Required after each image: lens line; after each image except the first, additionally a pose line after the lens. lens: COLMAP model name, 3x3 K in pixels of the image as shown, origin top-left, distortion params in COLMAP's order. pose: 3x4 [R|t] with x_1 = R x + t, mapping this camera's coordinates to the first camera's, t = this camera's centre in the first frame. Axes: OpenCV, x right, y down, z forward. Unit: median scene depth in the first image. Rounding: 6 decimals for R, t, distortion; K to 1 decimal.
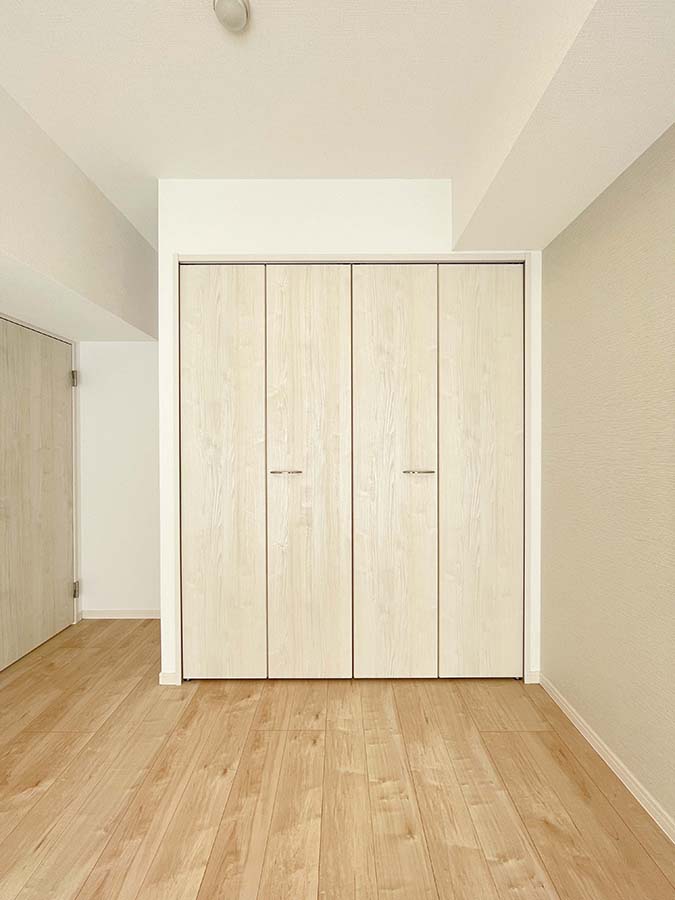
lens RADIAL K [[370.9, 0, 337.5], [0, 370.9, 450.0], [0, 0, 1]] dist [-0.001673, -0.000137]
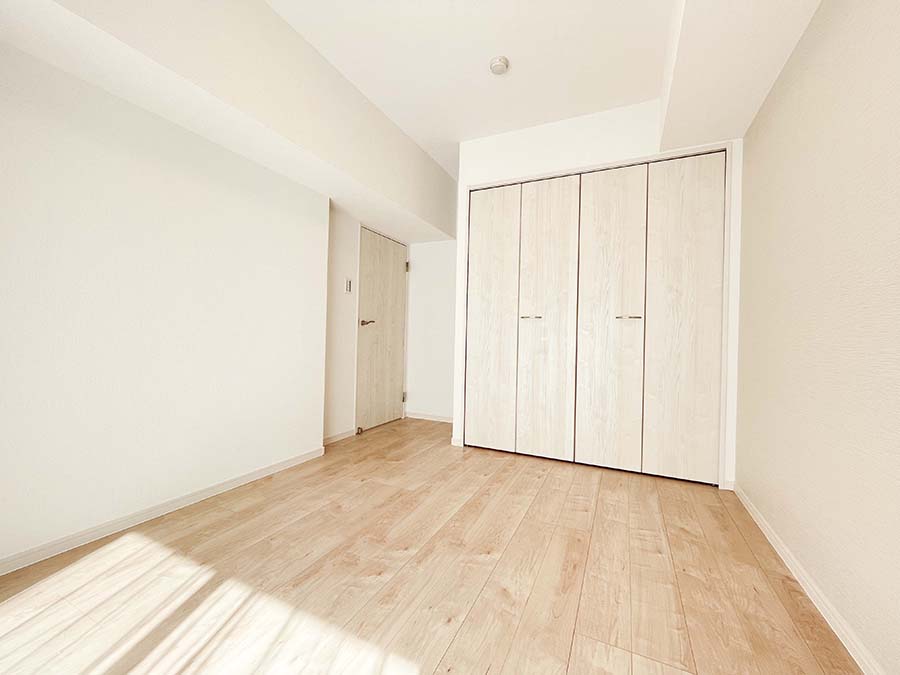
lens RADIAL K [[364.8, 0, 450.0], [0, 364.8, 337.5], [0, 0, 1]] dist [-0.001328, -0.000049]
pose [[0.905271, 0.025564, -0.424064, 0.217100], [-0.029826, 0.999549, -0.003415, 0.173853], [0.423786, 0.015740, 0.905626, -0.545408]]
